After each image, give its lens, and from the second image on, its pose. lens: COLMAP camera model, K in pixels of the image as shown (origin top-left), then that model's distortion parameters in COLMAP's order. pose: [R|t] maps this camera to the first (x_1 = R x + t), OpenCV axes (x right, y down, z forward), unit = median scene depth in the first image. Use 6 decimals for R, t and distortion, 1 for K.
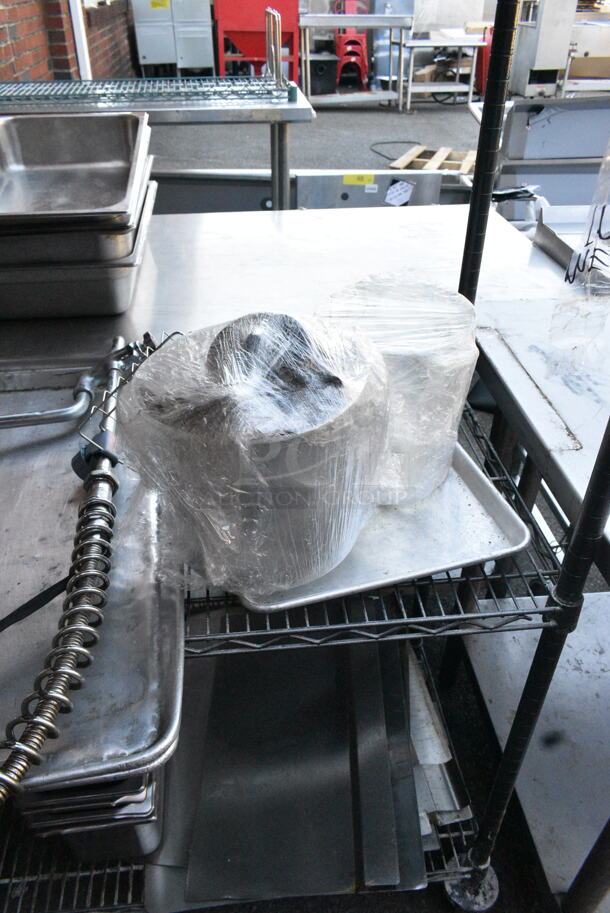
lens RADIAL K [[701.2, 0, 305.9], [0, 701.2, 471.8], [0, 0, 1]] dist [-0.017543, 0.005223]
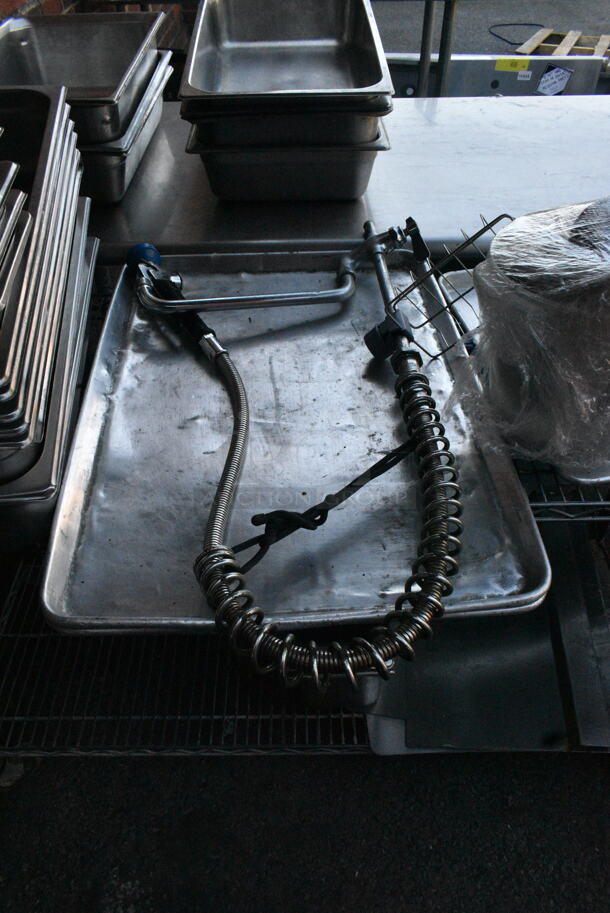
lens RADIAL K [[701.2, 0, 305.9], [0, 701.2, 471.8], [0, 0, 1]] dist [-0.017543, 0.005223]
pose [[0.995101, 0.058606, -0.079625, -0.251543], [-0.047731, 0.990073, 0.132205, 0.037066], [0.086583, -0.127756, 0.988019, -0.060112]]
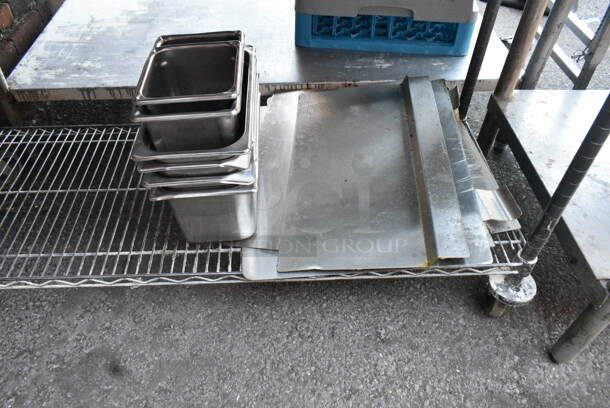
lens RADIAL K [[468.5, 0, 305.0], [0, 468.5, 204.0], [0, 0, 1]] dist [-0.017543, 0.005223]
pose [[0.998298, 0.045008, -0.037082, -0.094318], [-0.038548, 0.986440, 0.159532, 0.349523], [0.043759, -0.157831, 0.986496, 0.225116]]
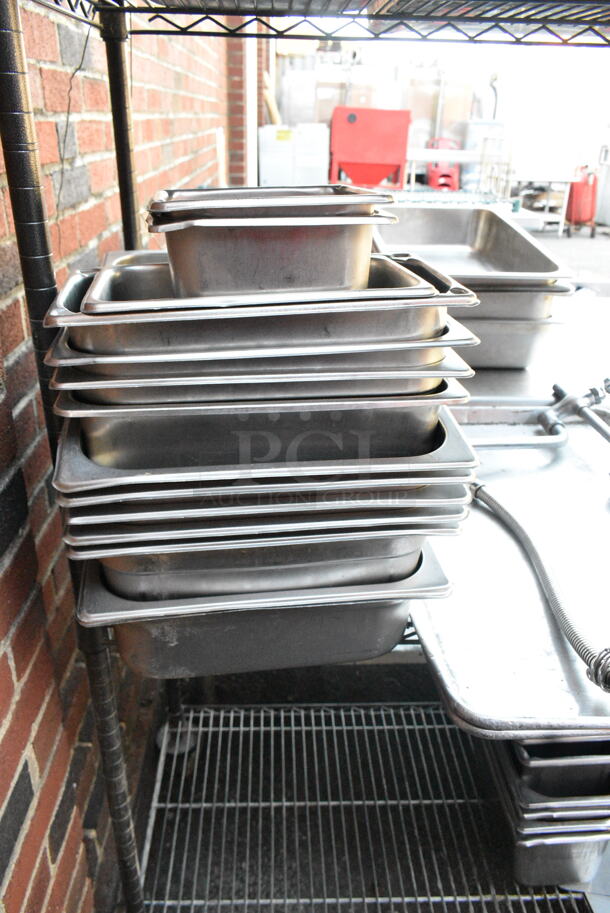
lens RADIAL K [[701.2, 0, 305.9], [0, 701.2, 471.8], [0, 0, 1]] dist [-0.017543, 0.005223]
pose [[0.997224, 0.049885, -0.055278, -0.588264], [-0.057759, 0.986771, -0.151484, 0.136844], [0.046990, 0.154257, 0.986913, -0.097498]]
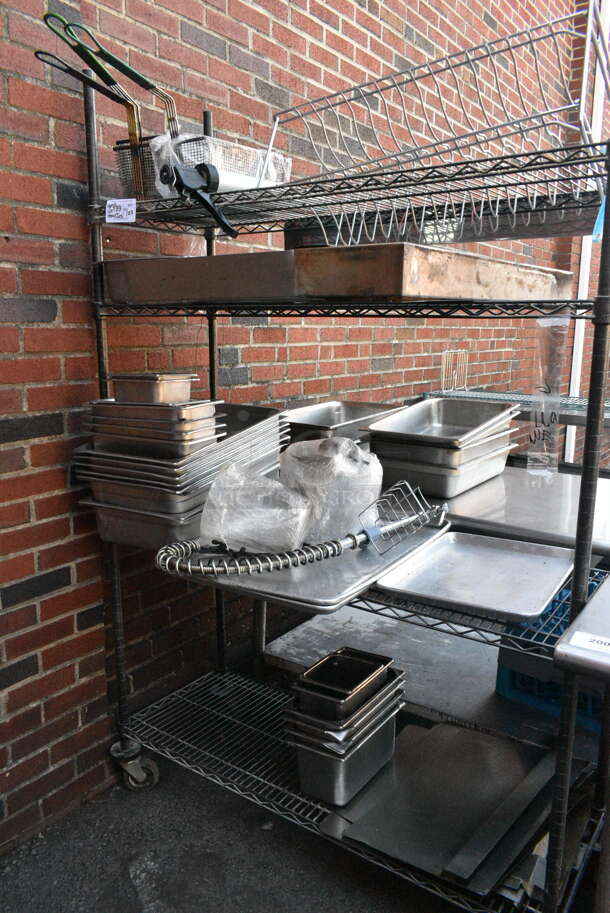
lens RADIAL K [[710.1, 0, 278.7], [0, 710.1, 458.1], [0, 0, 1]] dist [-0.004853, -0.000012]
pose [[0.734009, 0.121837, -0.668122, 0.611316], [-0.397247, 0.874951, -0.276867, 0.351499], [0.550841, 0.468633, 0.690621, -0.492091]]
